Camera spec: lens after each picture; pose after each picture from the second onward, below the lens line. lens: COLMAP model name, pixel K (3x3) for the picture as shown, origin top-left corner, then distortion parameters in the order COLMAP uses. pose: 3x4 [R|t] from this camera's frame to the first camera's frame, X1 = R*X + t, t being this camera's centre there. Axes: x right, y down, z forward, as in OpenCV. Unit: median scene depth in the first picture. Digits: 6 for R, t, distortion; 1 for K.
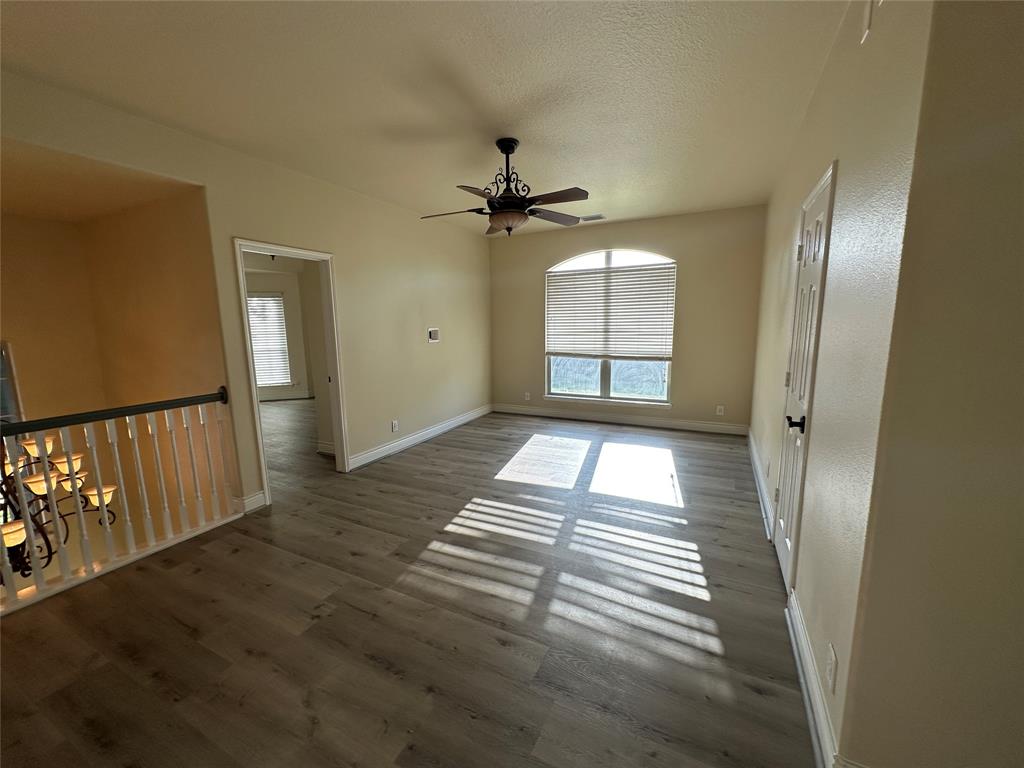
lens RADIAL K [[406.6, 0, 512.0], [0, 406.6, 384.0], [0, 0, 1]] dist [0.000510, -0.000103]
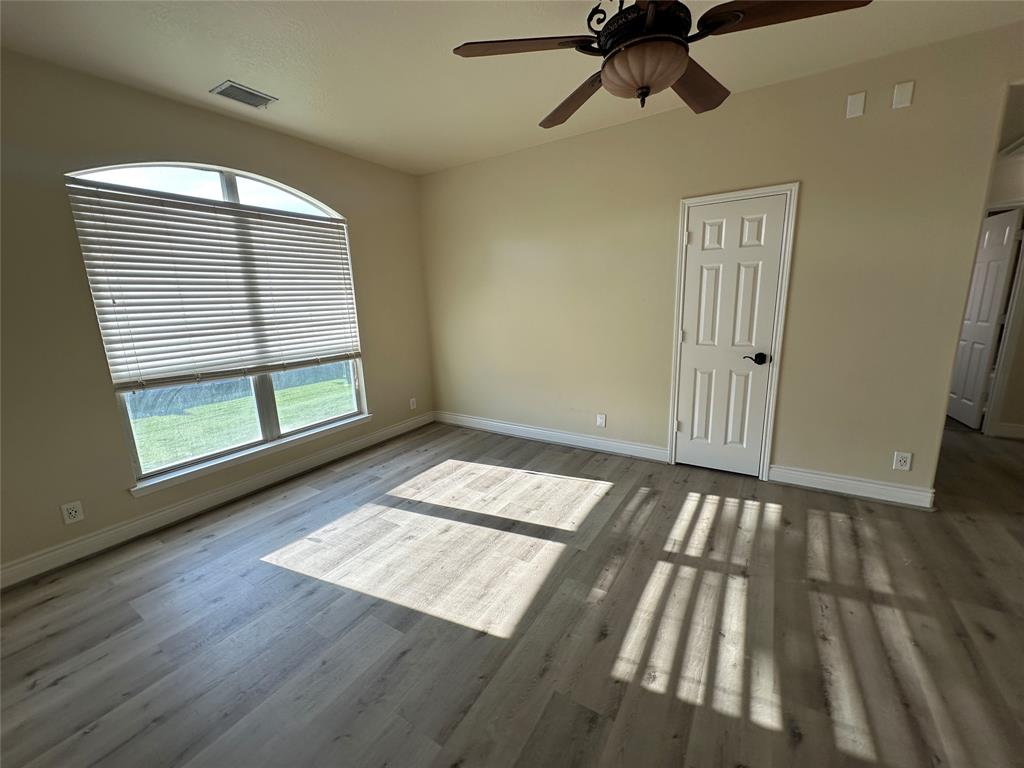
lens RADIAL K [[406.6, 0, 512.0], [0, 406.6, 384.0], [0, 0, 1]] dist [0.000510, -0.000103]
pose [[0.096940, -0.195544, 0.975892, -0.329302], [0.182247, 0.967419, 0.175743, -0.094116], [-0.978462, 0.160817, 0.129419, 0.674262]]
